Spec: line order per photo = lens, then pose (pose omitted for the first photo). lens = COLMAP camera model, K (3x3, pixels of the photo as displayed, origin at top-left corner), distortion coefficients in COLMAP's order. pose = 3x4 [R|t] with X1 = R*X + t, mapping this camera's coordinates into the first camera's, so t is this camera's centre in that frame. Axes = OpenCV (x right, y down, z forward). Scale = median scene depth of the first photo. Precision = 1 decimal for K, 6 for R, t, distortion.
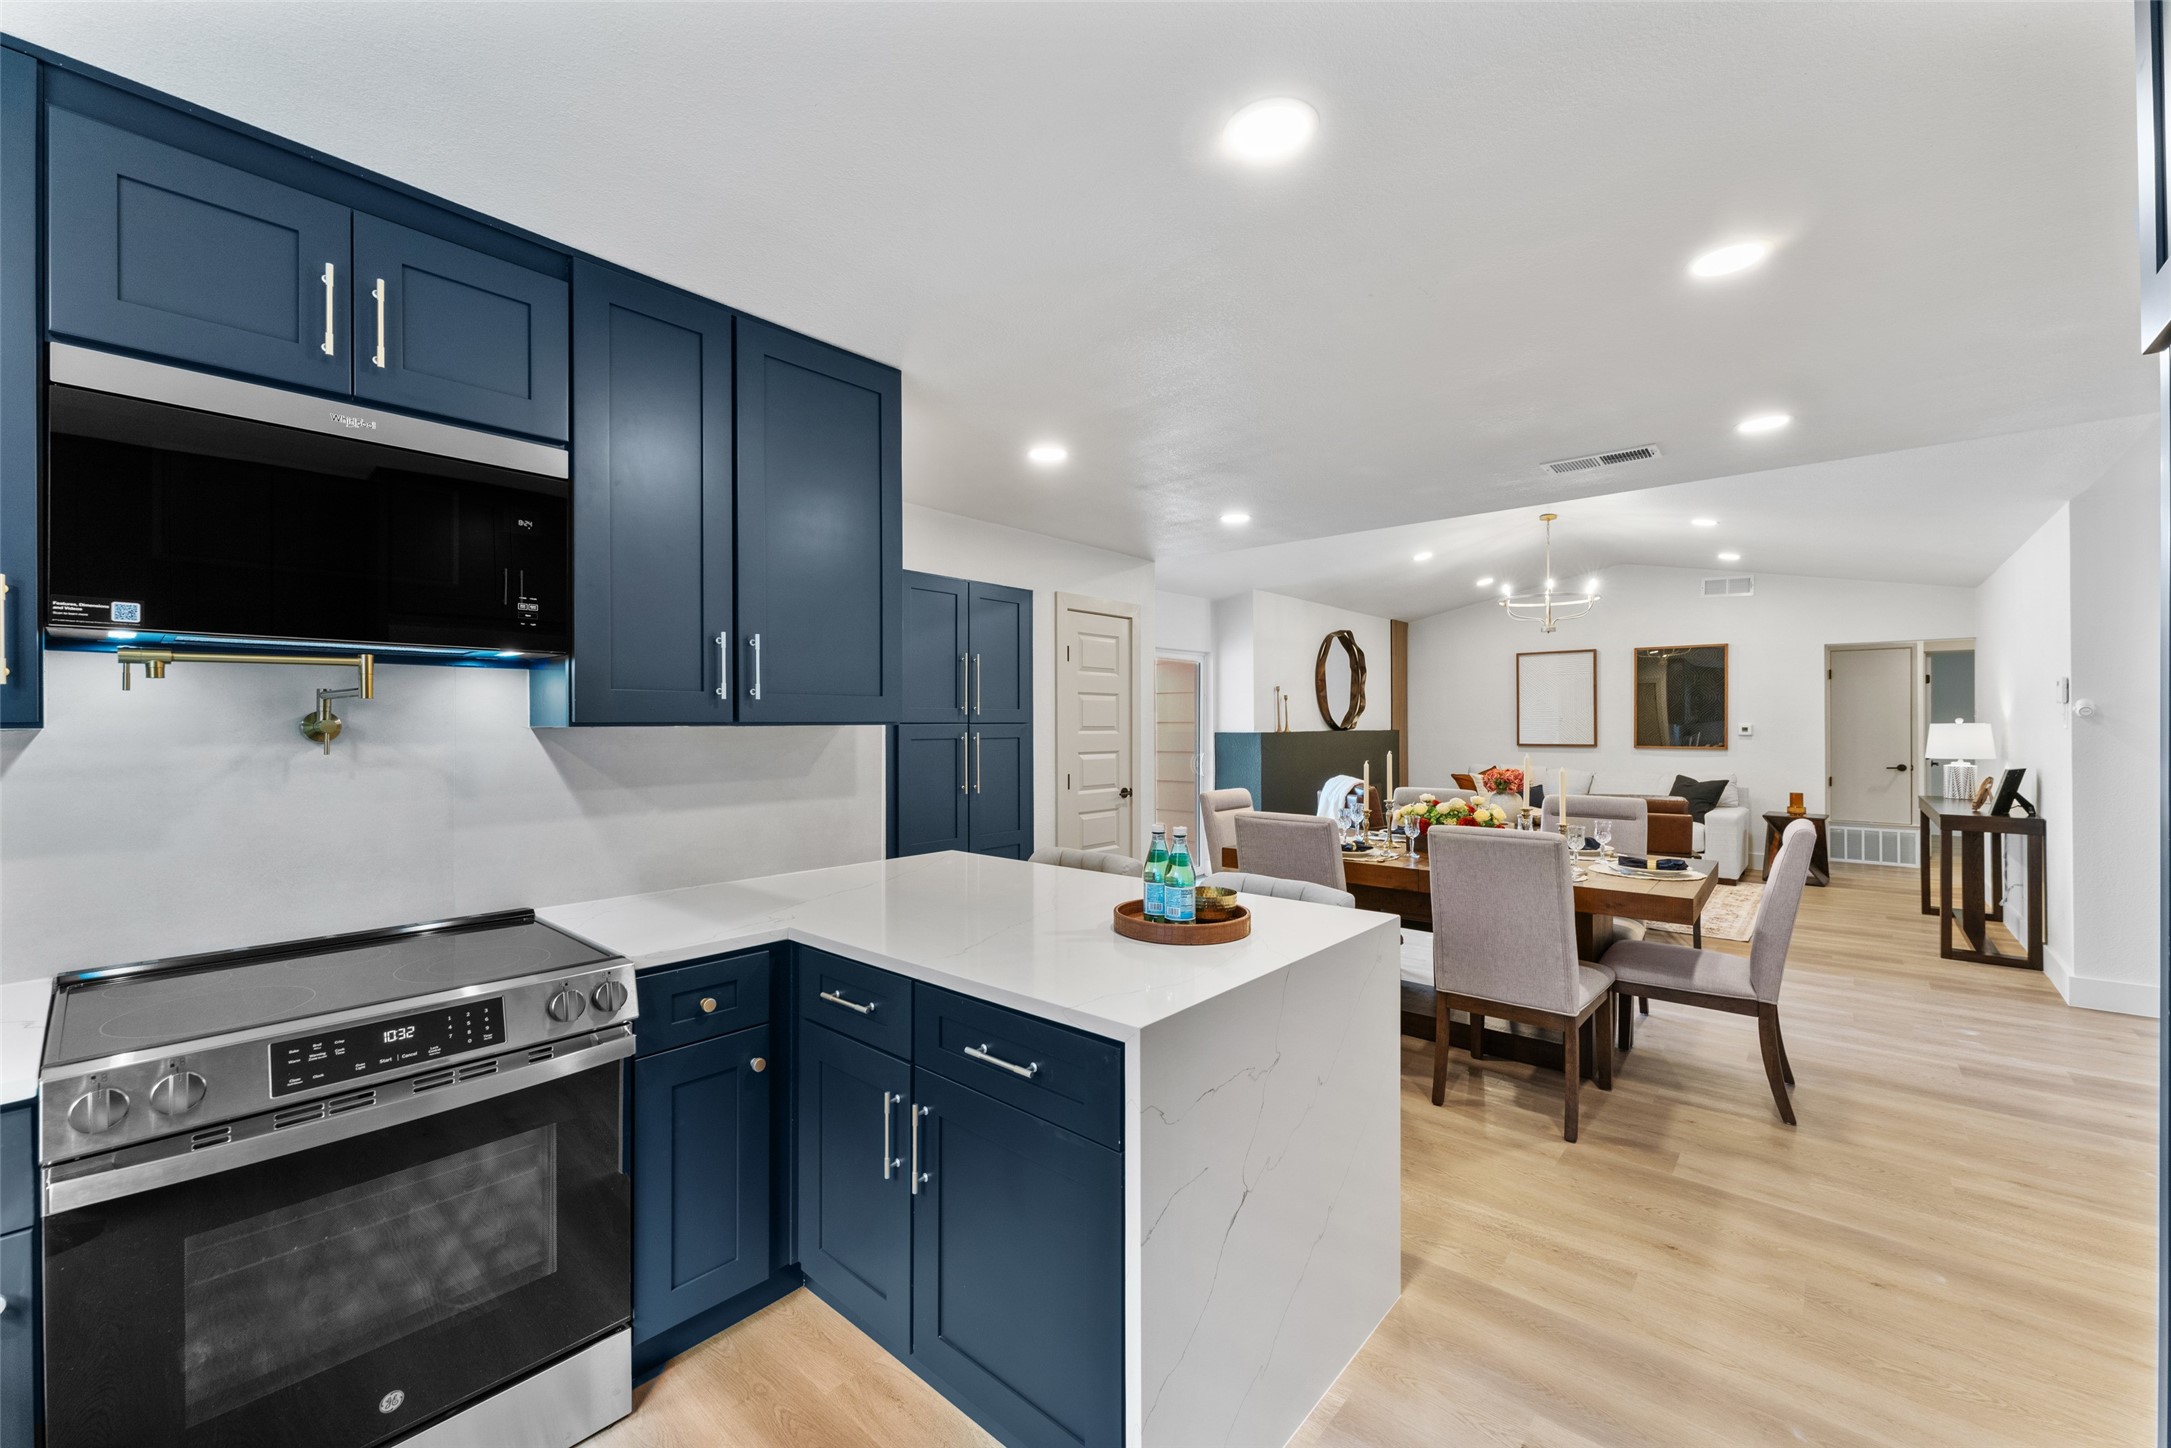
lens RADIAL K [[871.9, 0, 1034.2], [0, 871.9, 729.3], [0, 0, 1]] dist [0.009786, -0.002840]
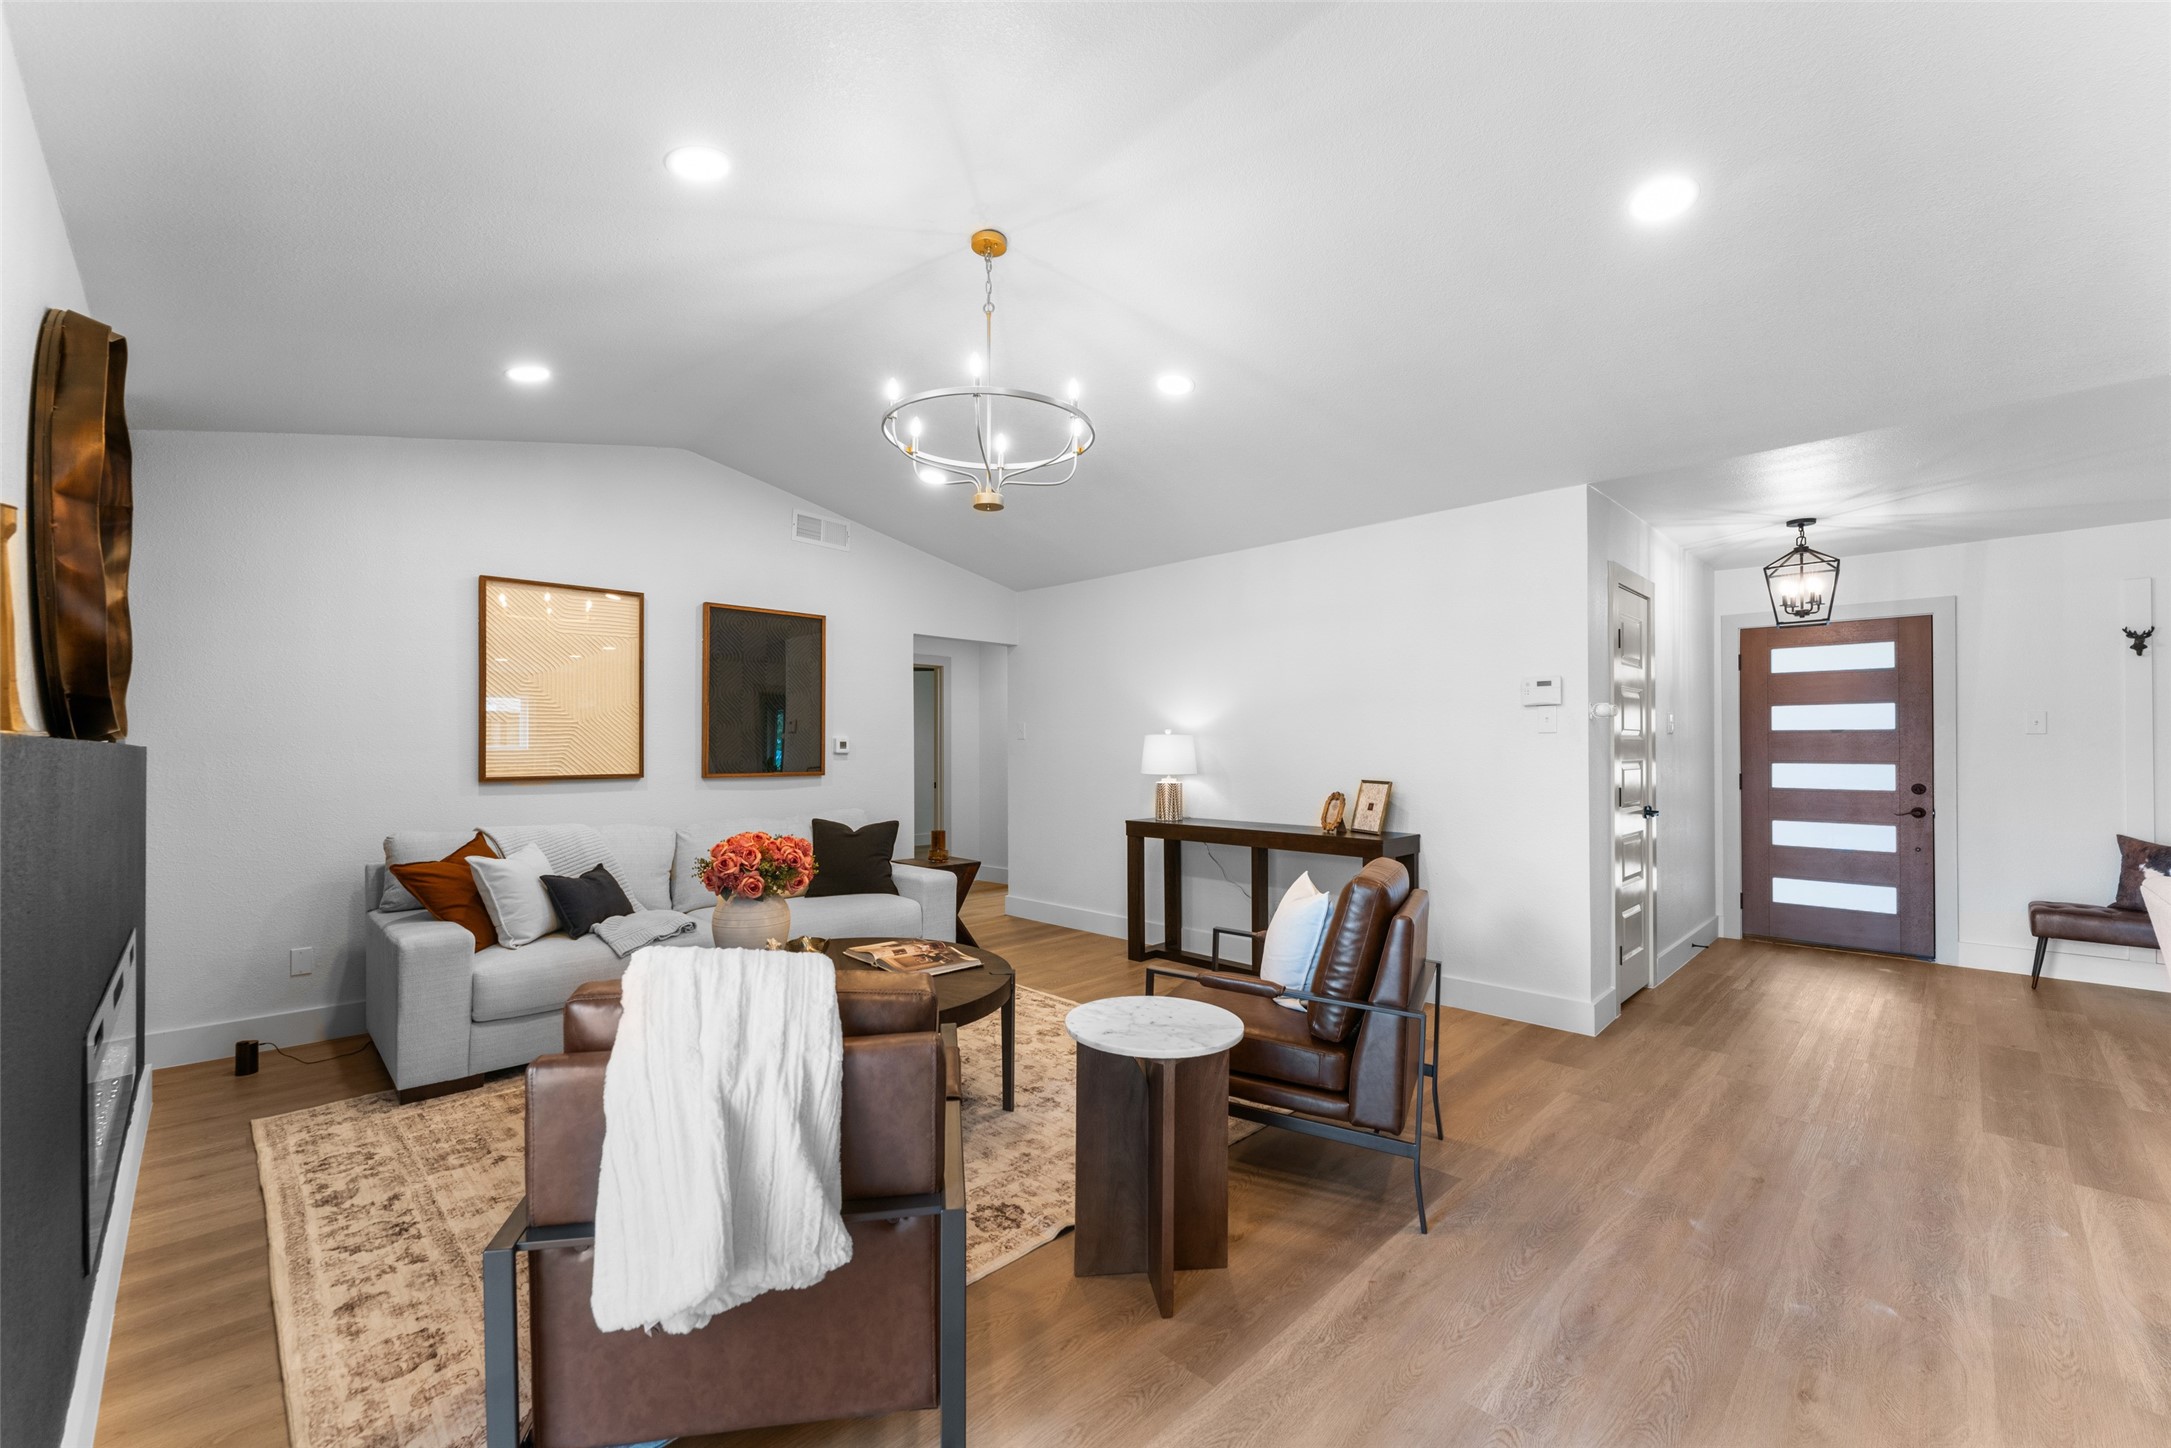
lens RADIAL K [[871.9, 0, 1085.3], [0, 871.9, 741.1], [0, 0, 1]] dist [0.009786, -0.002840]
pose [[0.035136, 0.012365, 0.999306, 0.244690], [0.014258, 0.999815, -0.012872, 0.015067], [-0.999281, 0.014701, 0.034953, 1.383207]]
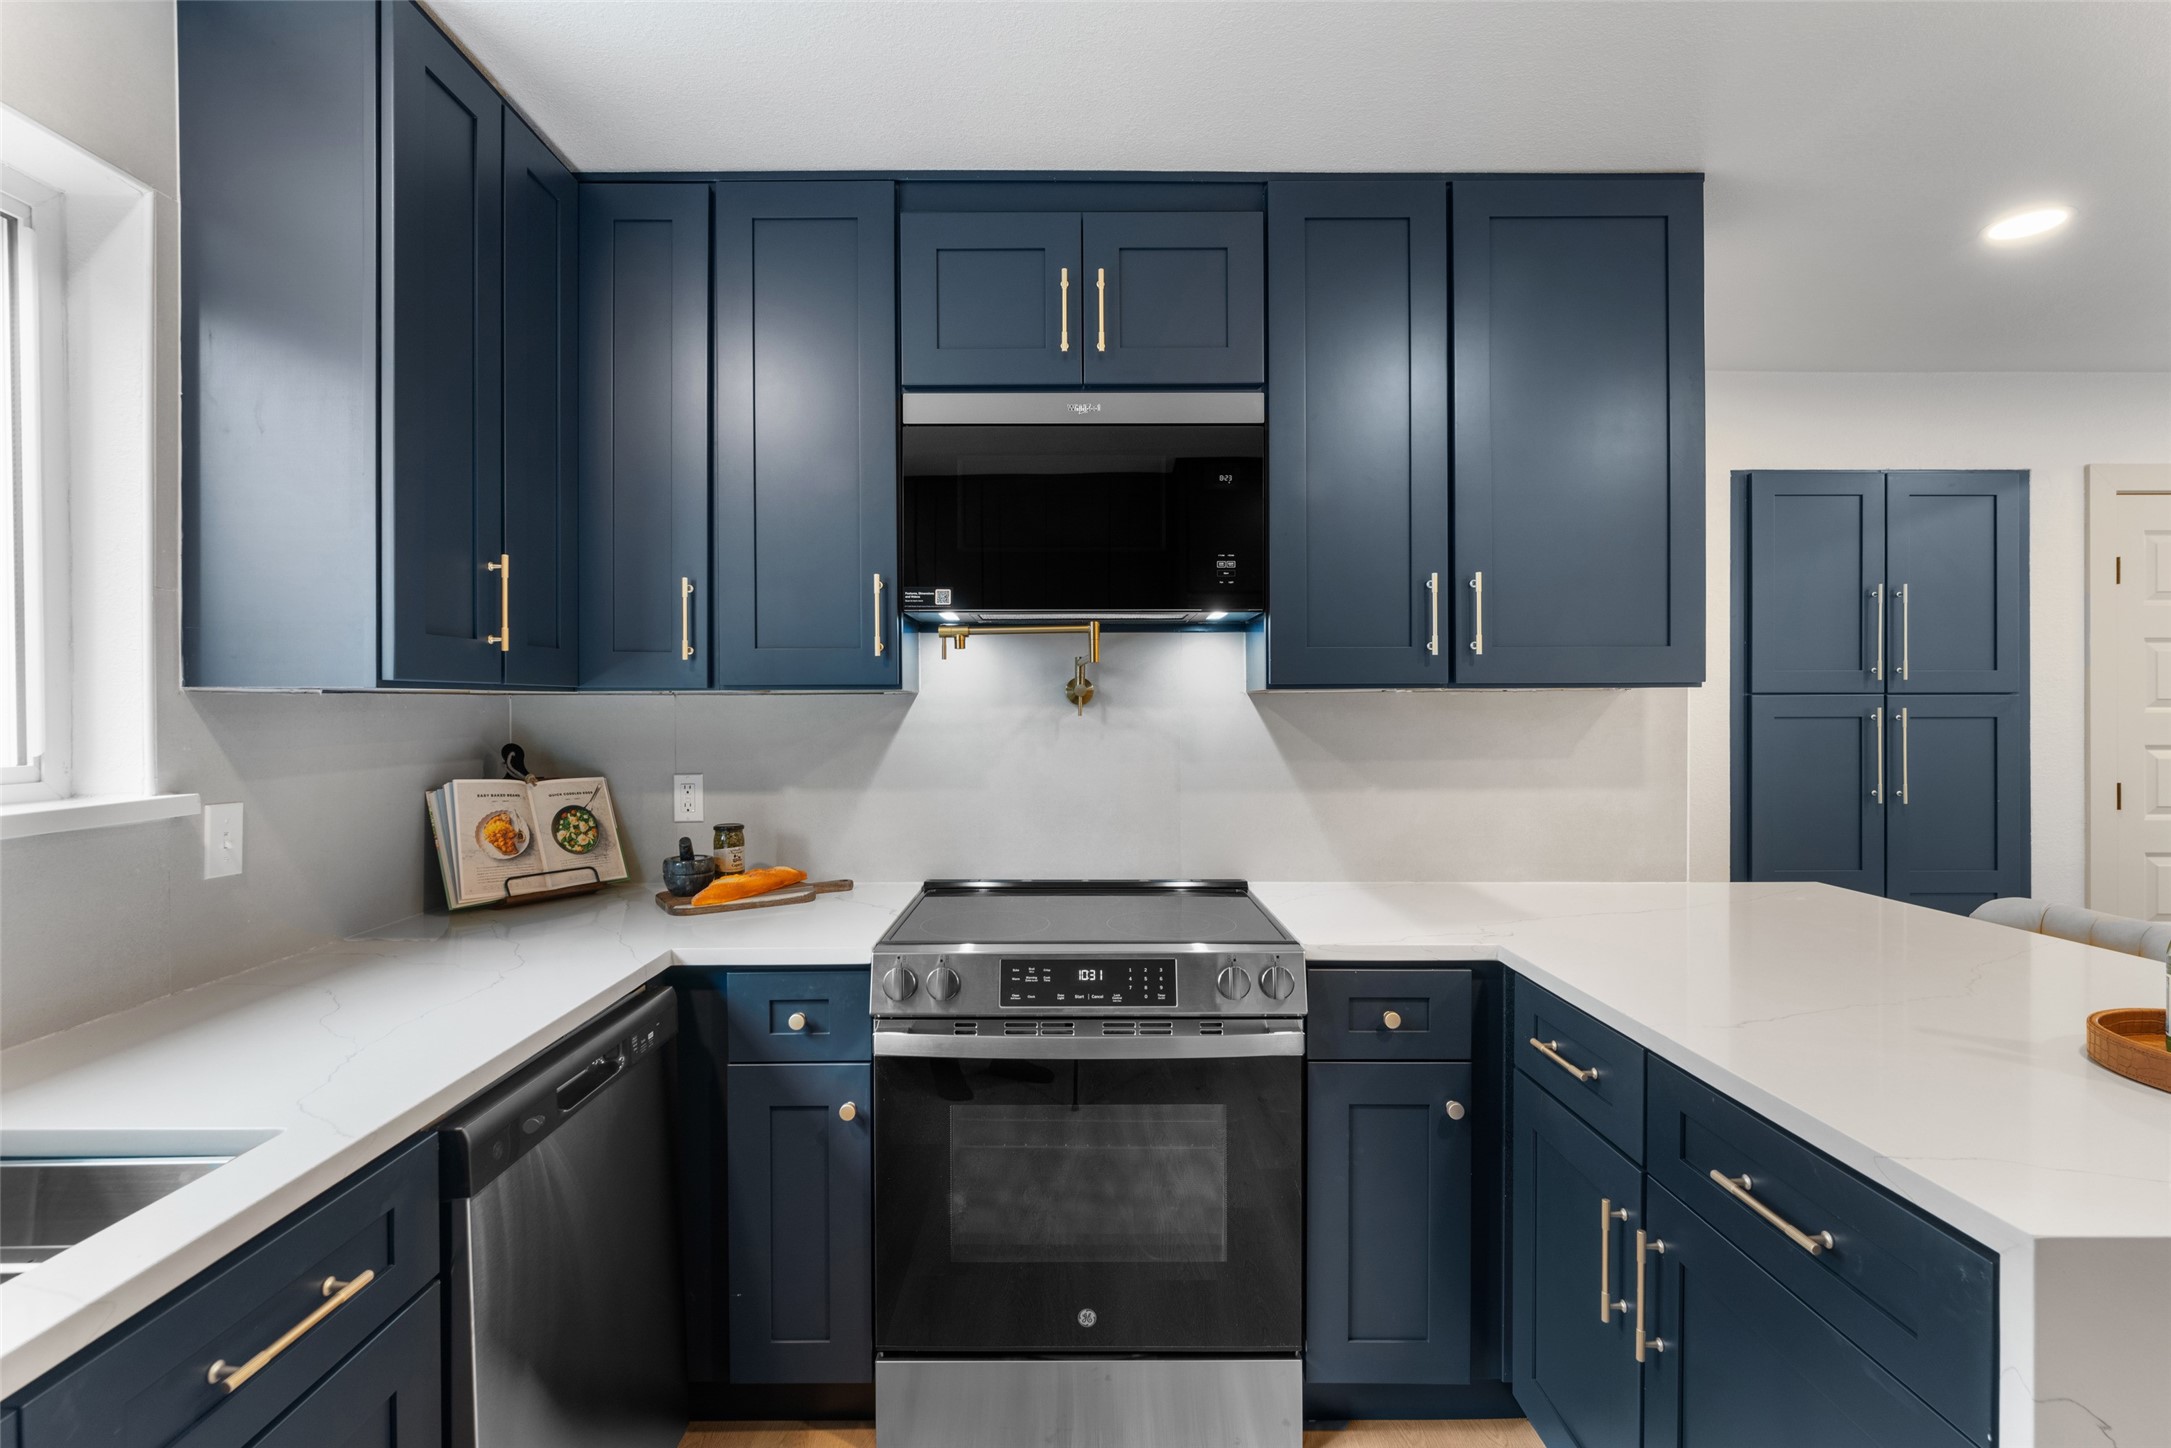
lens RADIAL K [[1003.4, 0, 1086.4], [0, 1003.4, 718.5], [0, 0, 1]] dist [-0.000285, 0.001148]
pose [[0.684060, 0.008004, -0.729382, 0.115551], [-0.008000, 0.999962, 0.003470, 0.025711], [0.729382, 0.003462, 0.684098, 0.125385]]
